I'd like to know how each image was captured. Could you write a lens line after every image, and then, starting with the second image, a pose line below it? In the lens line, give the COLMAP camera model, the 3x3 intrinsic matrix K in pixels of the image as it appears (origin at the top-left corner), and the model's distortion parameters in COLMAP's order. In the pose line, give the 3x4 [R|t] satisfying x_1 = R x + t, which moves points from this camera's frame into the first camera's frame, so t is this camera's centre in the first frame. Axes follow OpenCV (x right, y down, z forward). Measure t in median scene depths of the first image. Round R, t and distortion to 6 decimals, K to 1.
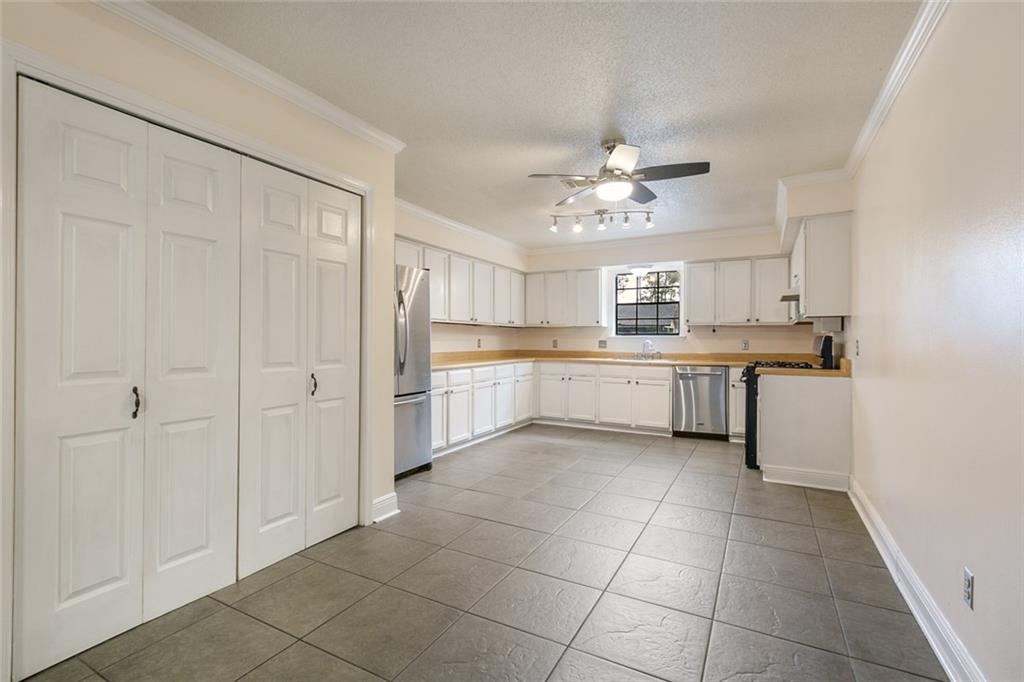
lens RADIAL K [[477.5, 0, 493.8], [0, 477.5, 339.0], [0, 0, 1]] dist [-0.001512, -0.000213]
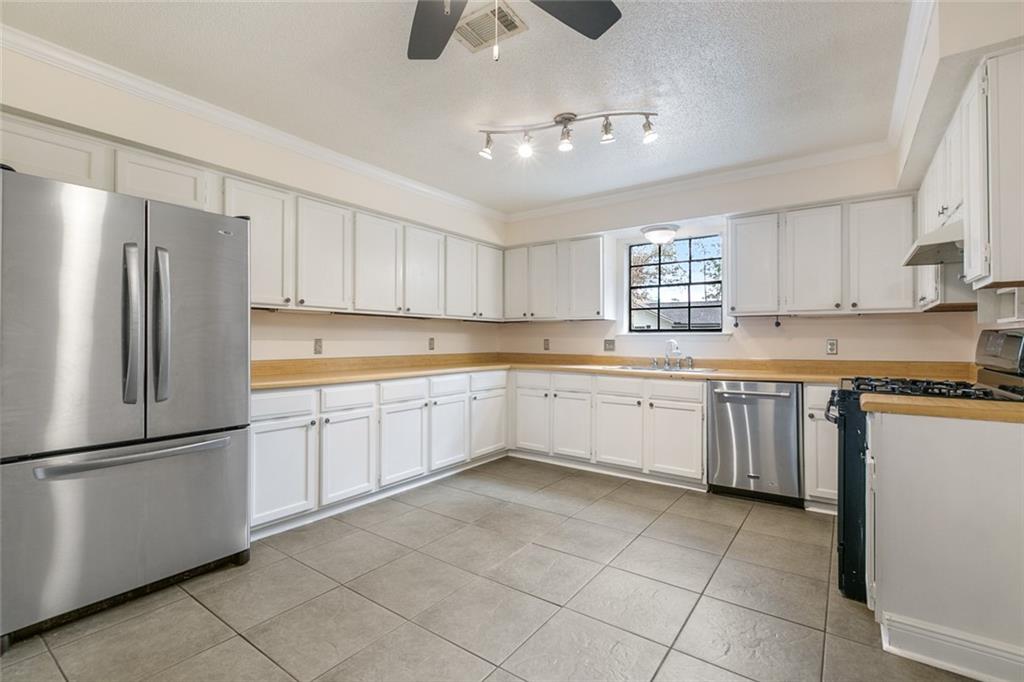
lens RADIAL K [[472.7, 0, 492.3], [0, 472.7, 333.3], [0, 0, 1]] dist [-0.001437, -0.000162]
pose [[0.991492, -0.002104, -0.130148, 0.173479], [0.000375, 0.999911, -0.013303, 0.003135], [0.130165, 0.013141, 0.991405, 0.342548]]
